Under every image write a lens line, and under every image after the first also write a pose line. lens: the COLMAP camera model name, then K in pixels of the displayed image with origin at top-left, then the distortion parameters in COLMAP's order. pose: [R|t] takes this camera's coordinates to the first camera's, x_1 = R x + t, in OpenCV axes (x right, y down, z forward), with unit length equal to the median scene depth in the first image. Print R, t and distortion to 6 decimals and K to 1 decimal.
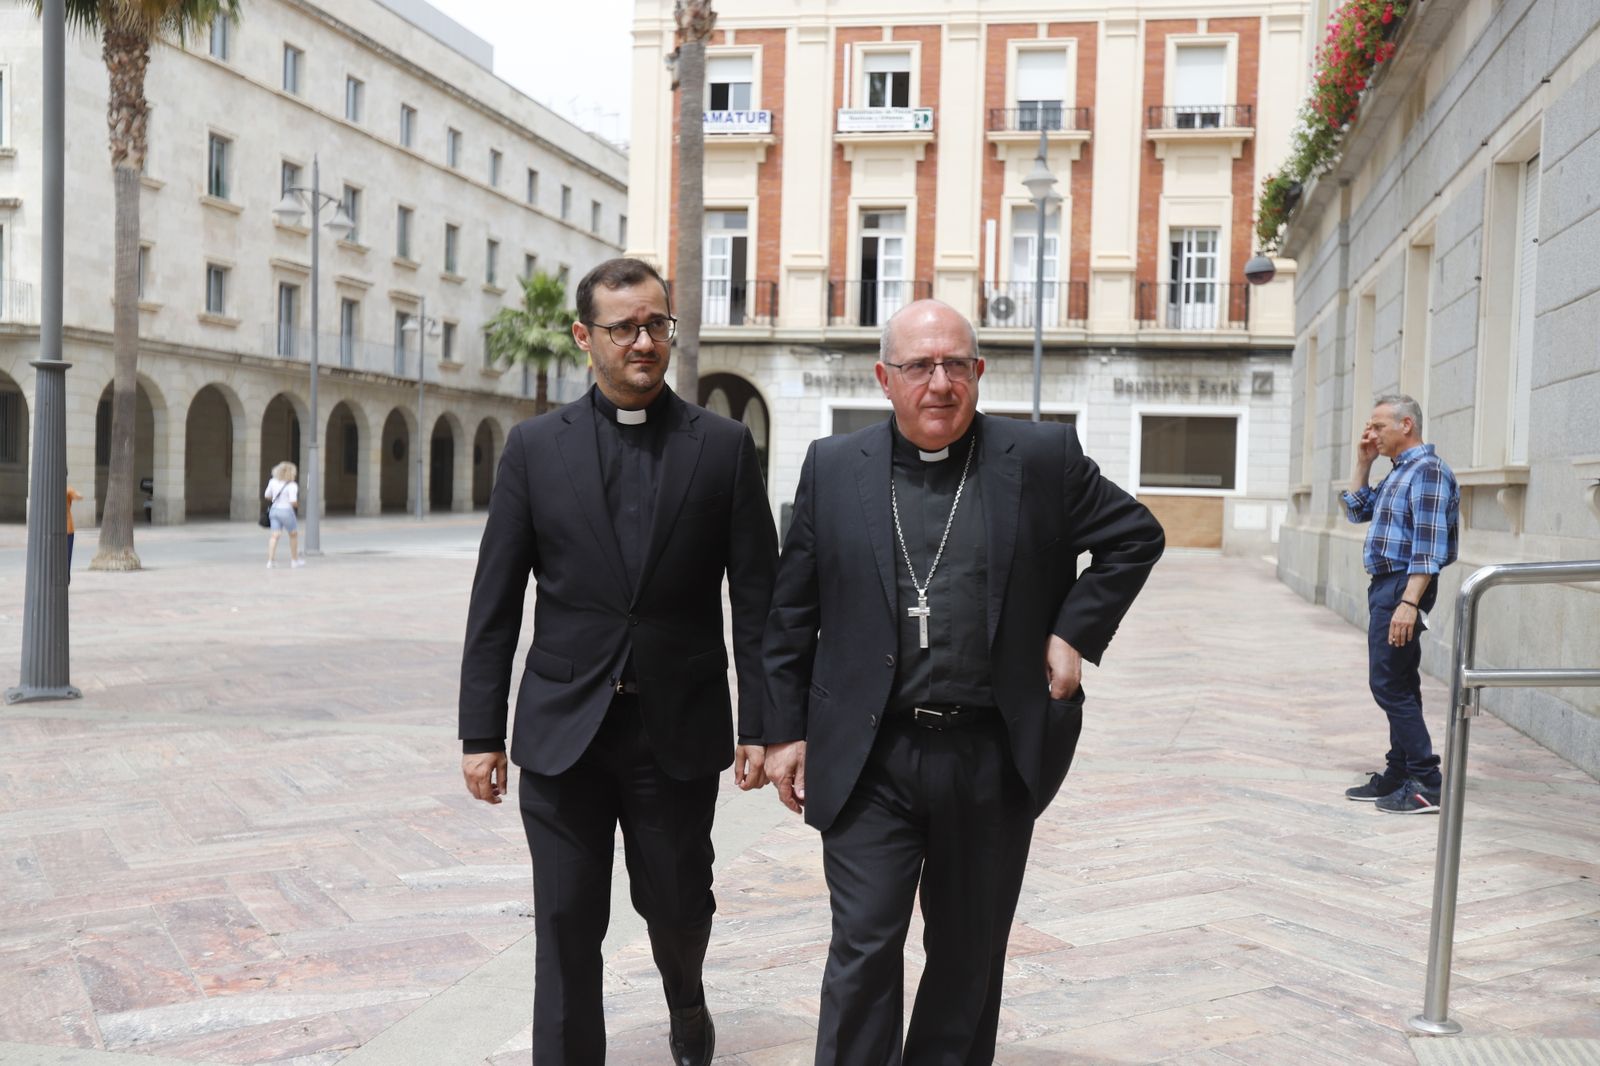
lens RADIAL K [[1525.9, 0, 794.4], [0, 1525.9, 523.7], [0, 0, 1]] dist [0.032157, 0.000000]
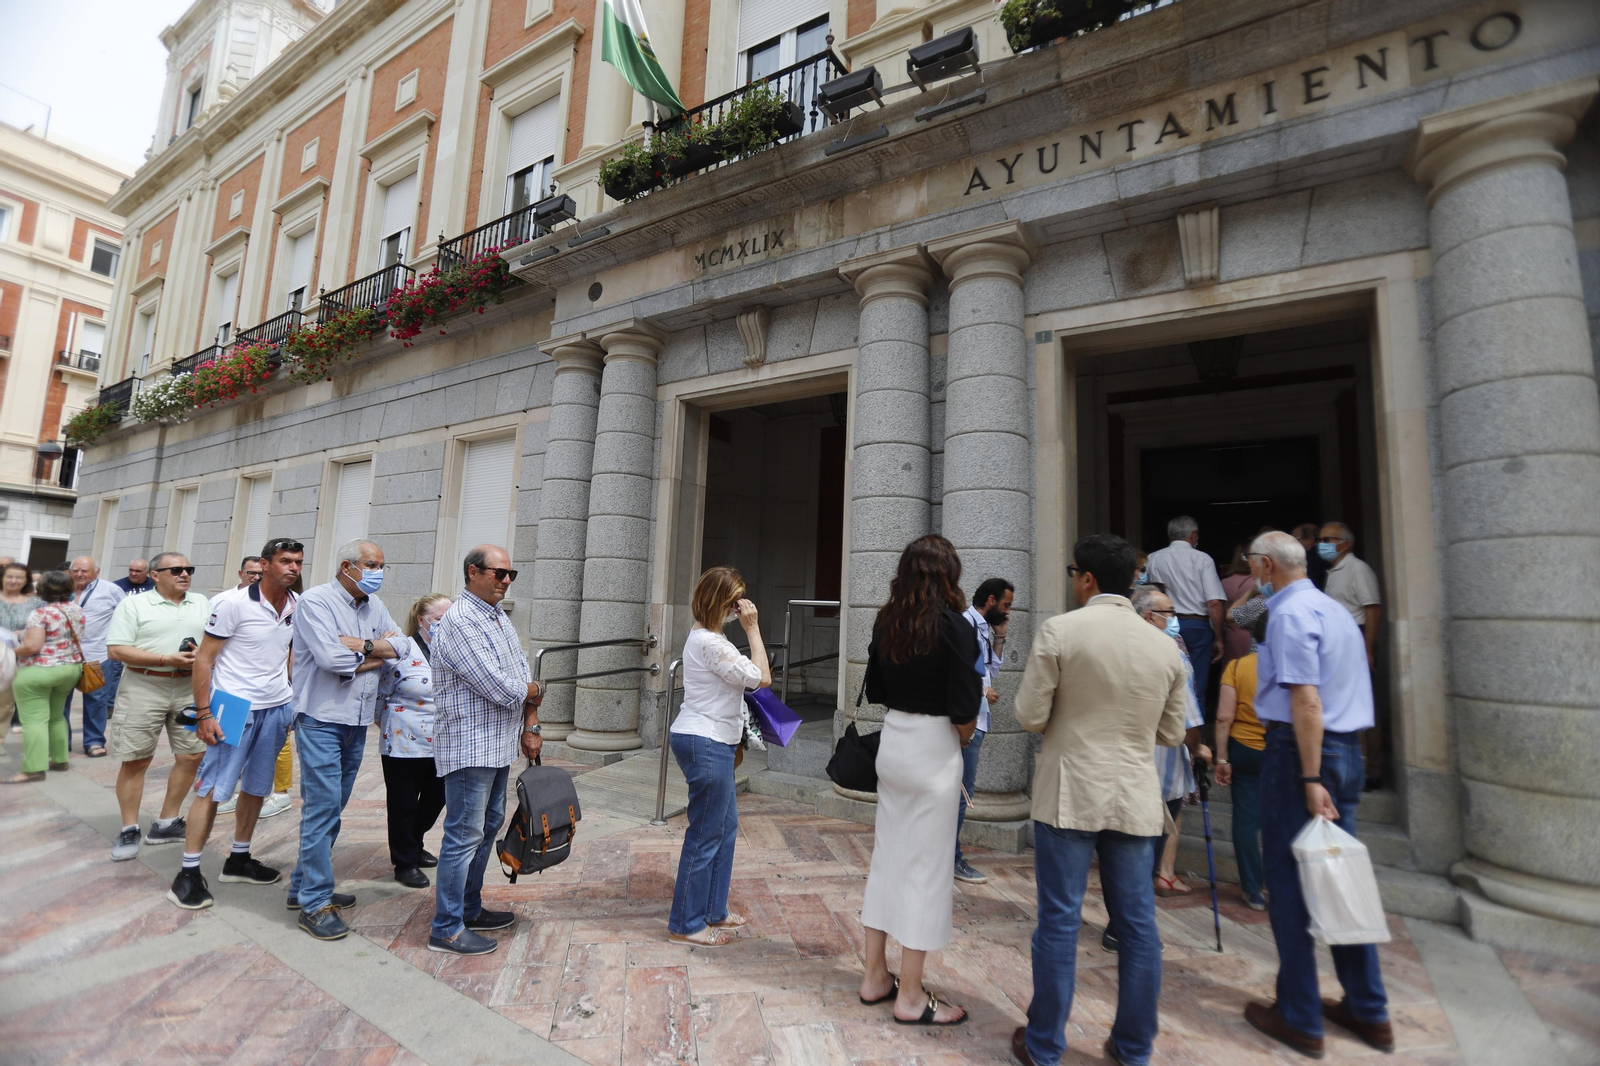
lens RADIAL K [[714.1, 0, 794.6], [0, 714.1, 533.0], [0, 0, 1]] dist [-0.012211, 0.006569]
pose [[0.340166, 0.088225, 0.936218, -0.094155], [-0.006796, 0.995794, -0.091370, -0.010003], [-0.940341, 0.024718, 0.339335, -0.006754]]
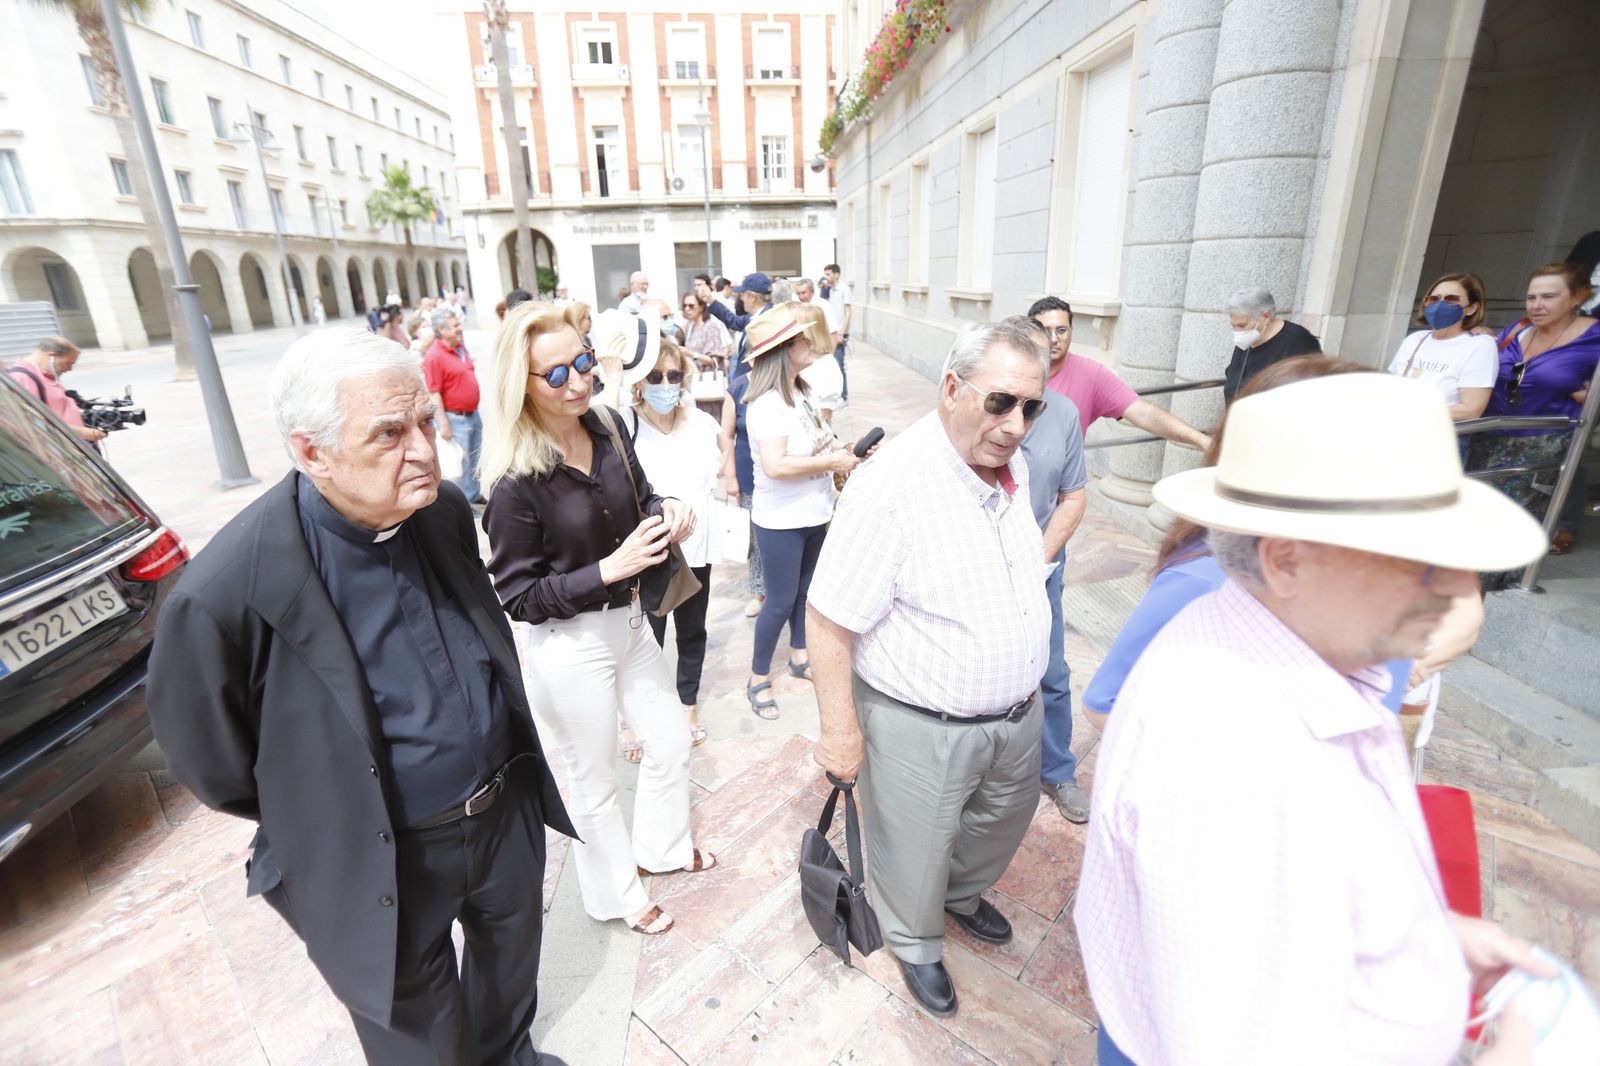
lens RADIAL K [[759.1, 0, 801.1], [0, 759.1, 535.7], [0, 0, 1]] dist [-0.069767, 0.029400]
pose [[0.951227, -0.150689, 0.269182, -0.030598], [0.059363, 0.945684, 0.319621, -0.017815], [-0.302725, -0.288053, 0.908506, 0.005450]]
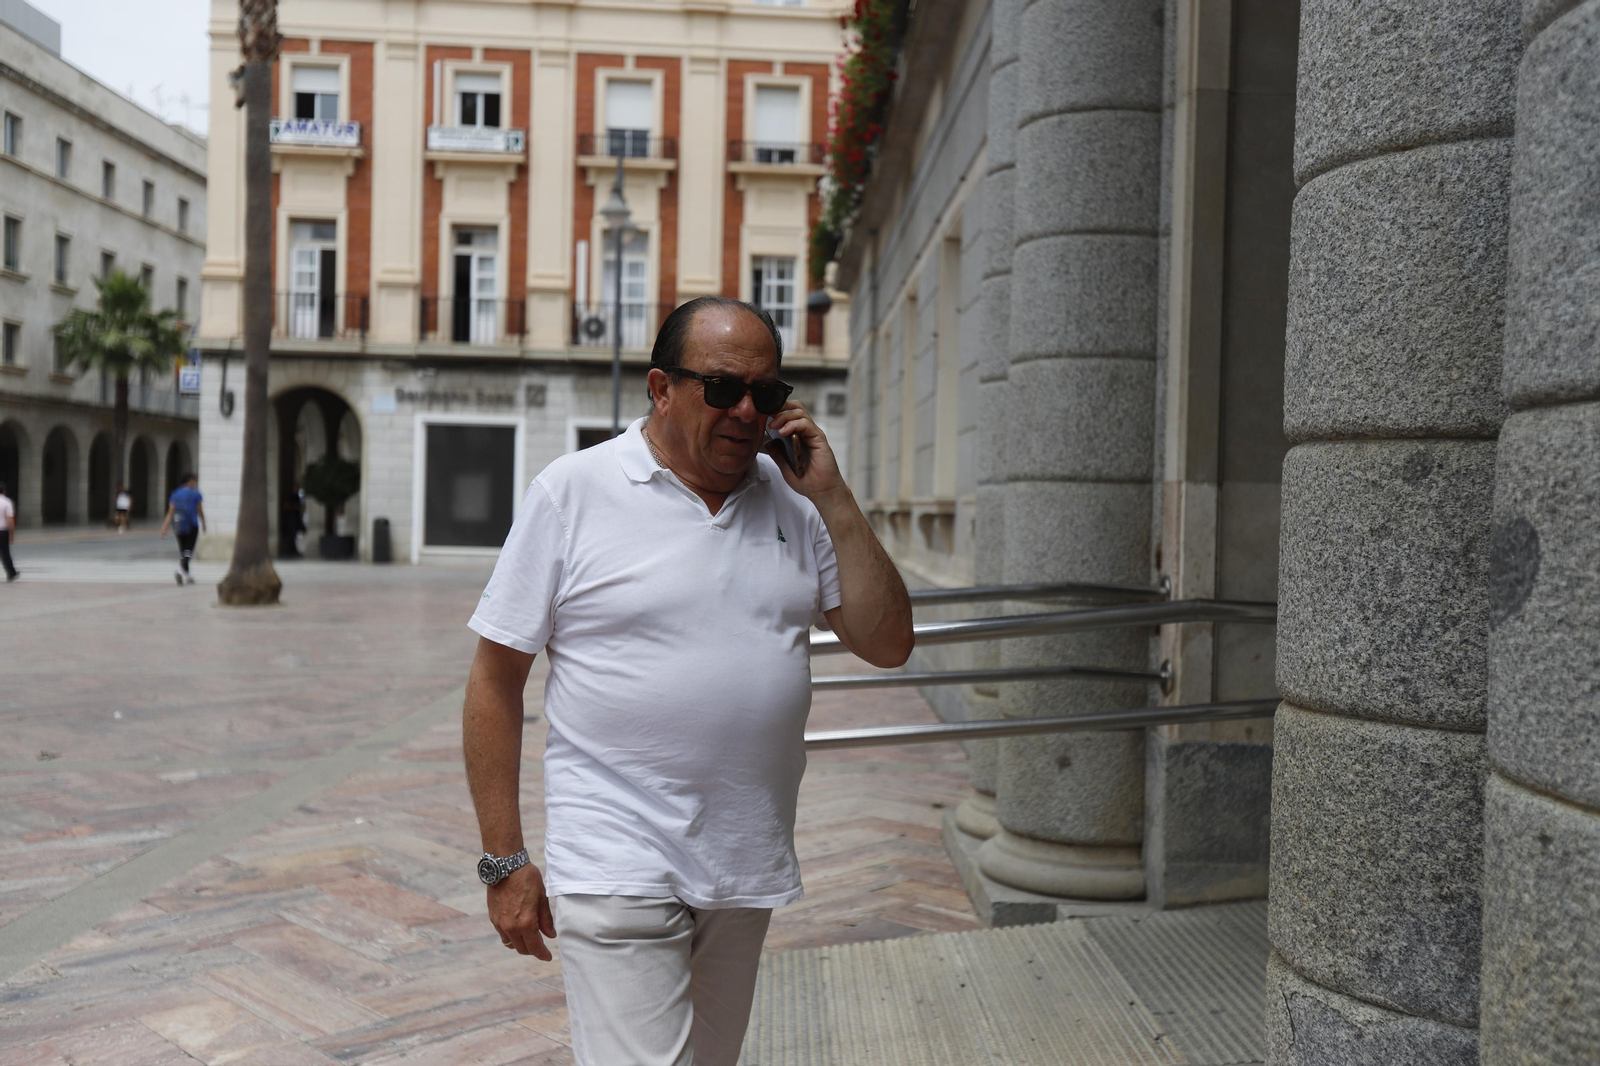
lens RADIAL K [[1525.9, 0, 789.9], [0, 1525.9, 524.3], [0, 0, 1]] dist [0.032157, 0.000000]
pose [[0.971515, -0.008047, 0.236843, 0.018869], [0.009007, 0.999955, -0.002973, -0.004054], [-0.236809, 0.005022, 0.971543, -0.033394]]
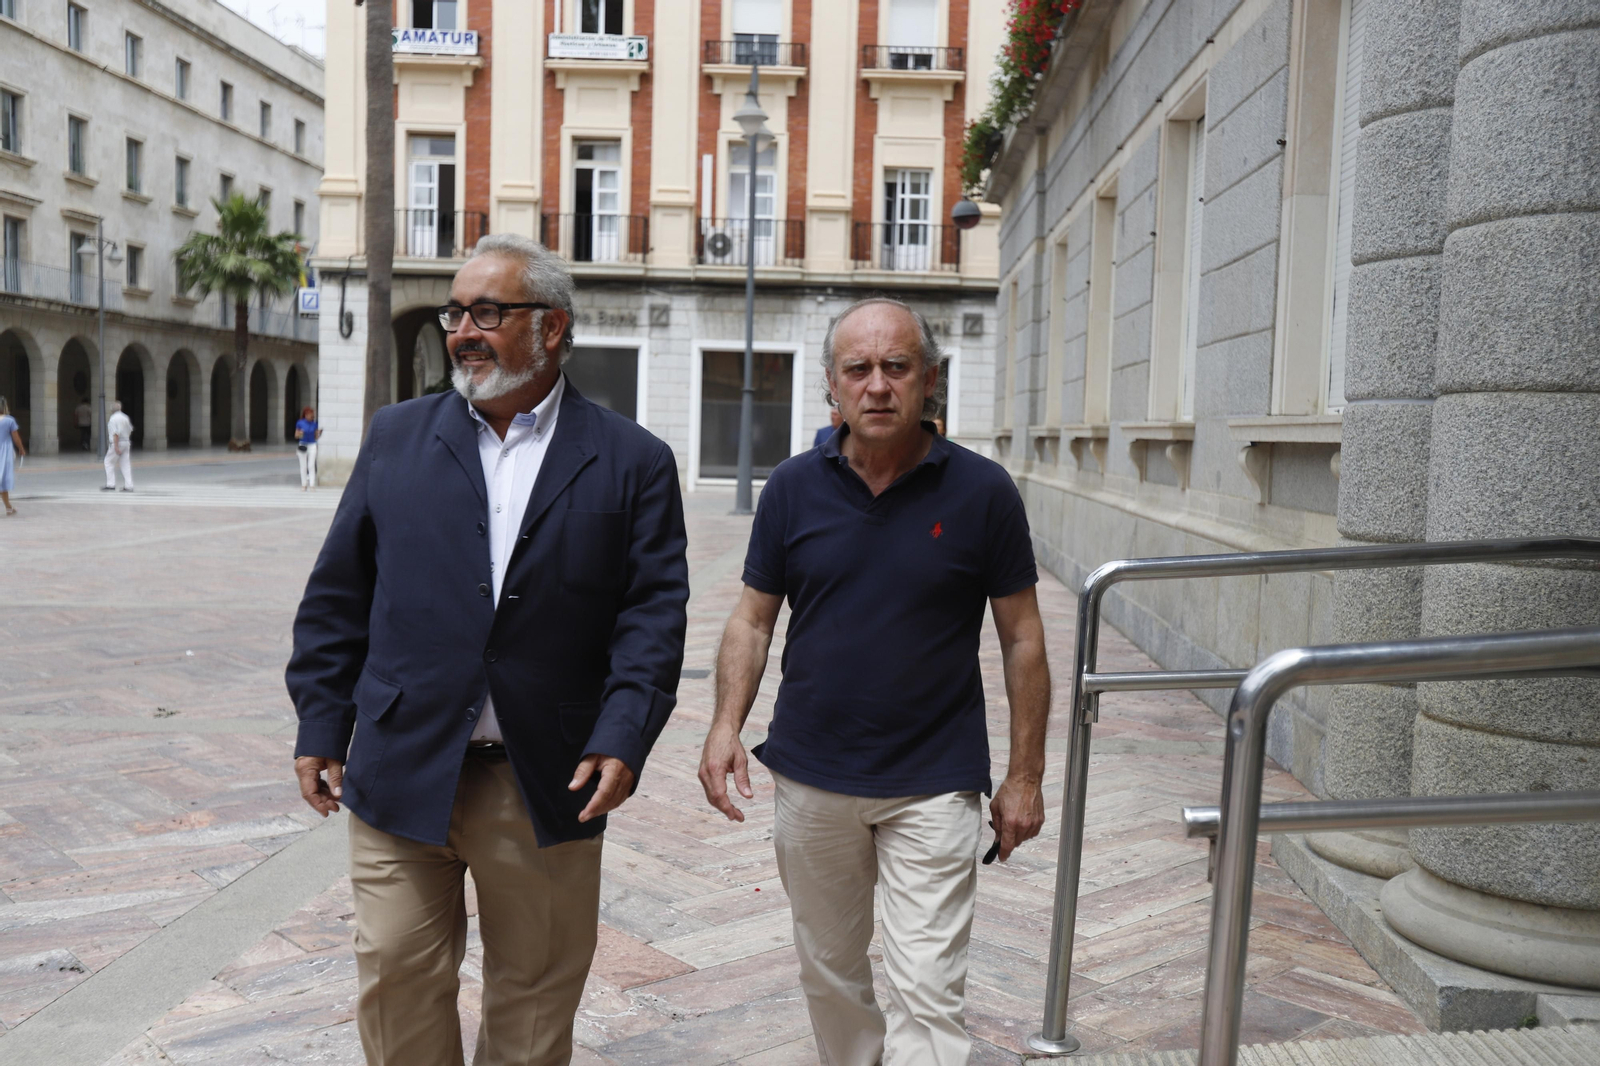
lens RADIAL K [[1525.9, 0, 787.4], [0, 1525.9, 522.4], [0, 0, 1]] dist [0.032157, 0.000000]
pose [[0.985678, -0.010561, 0.168307, 0.010953], [0.003386, 0.999075, 0.042860, -0.004257], [-0.168604, -0.041676, 0.984802, 0.011996]]
